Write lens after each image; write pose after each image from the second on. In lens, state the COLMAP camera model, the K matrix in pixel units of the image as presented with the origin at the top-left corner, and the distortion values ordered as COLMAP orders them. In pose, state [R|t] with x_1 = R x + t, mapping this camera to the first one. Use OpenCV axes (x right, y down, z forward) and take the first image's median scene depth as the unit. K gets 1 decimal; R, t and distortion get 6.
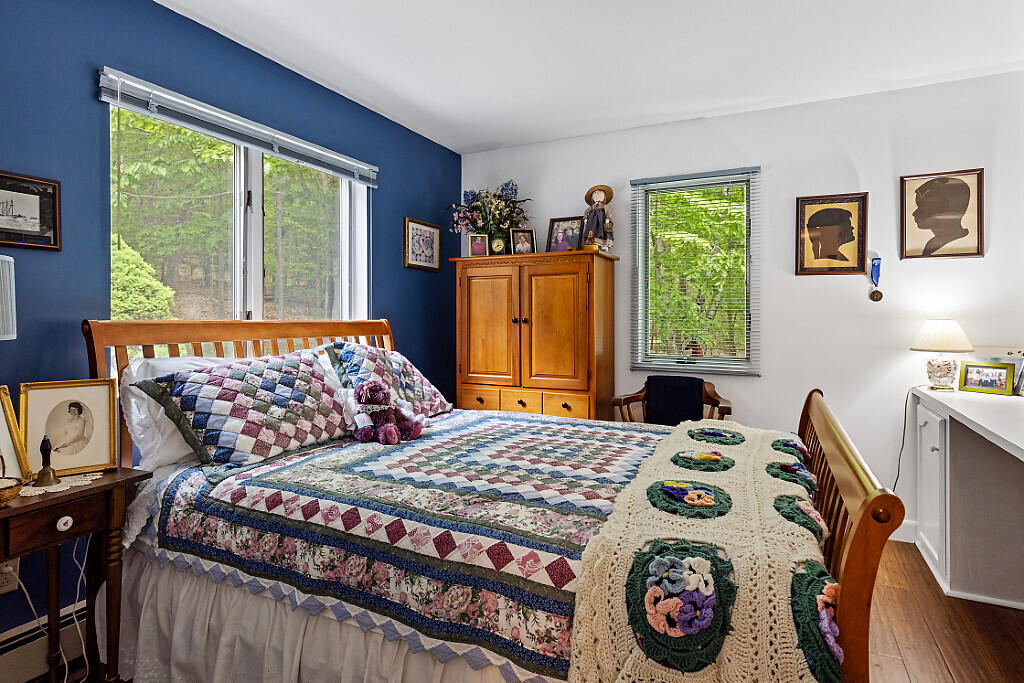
lens RADIAL K [[550.3, 0, 505.0], [0, 550.3, 326.0], [0, 0, 1]] dist [-0.002638, -0.000155]
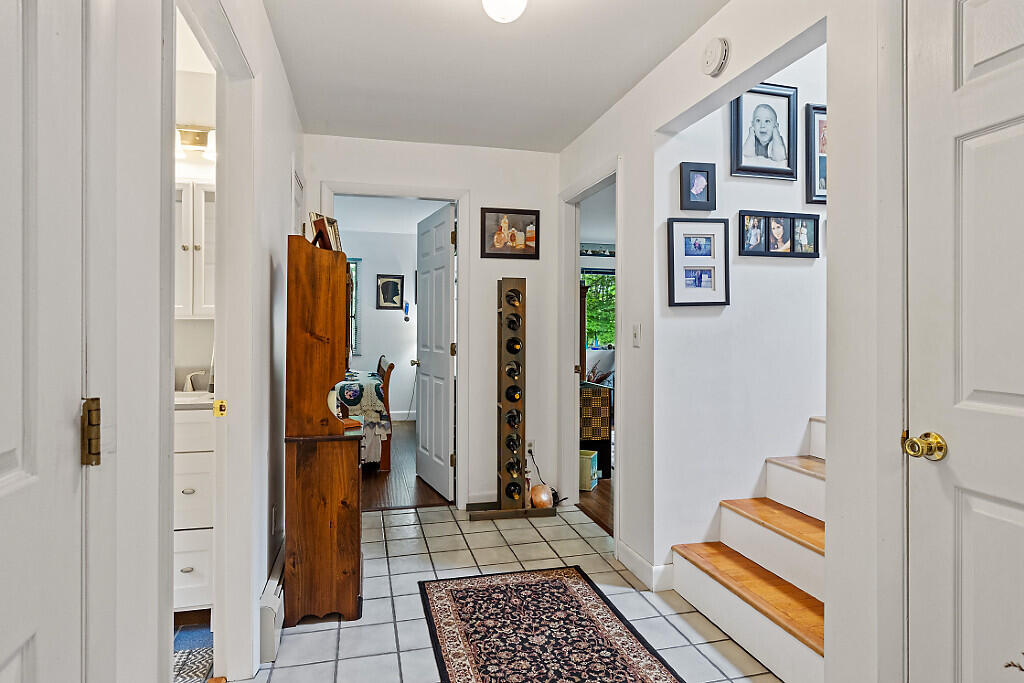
lens RADIAL K [[550.3, 0, 505.0], [0, 550.3, 326.0], [0, 0, 1]] dist [-0.002638, -0.000155]
pose [[0.756483, 0.004373, 0.653999, -0.574520], [0.003525, 0.999936, -0.010764, 0.001809], [-0.654004, 0.010448, 0.756419, -1.103157]]
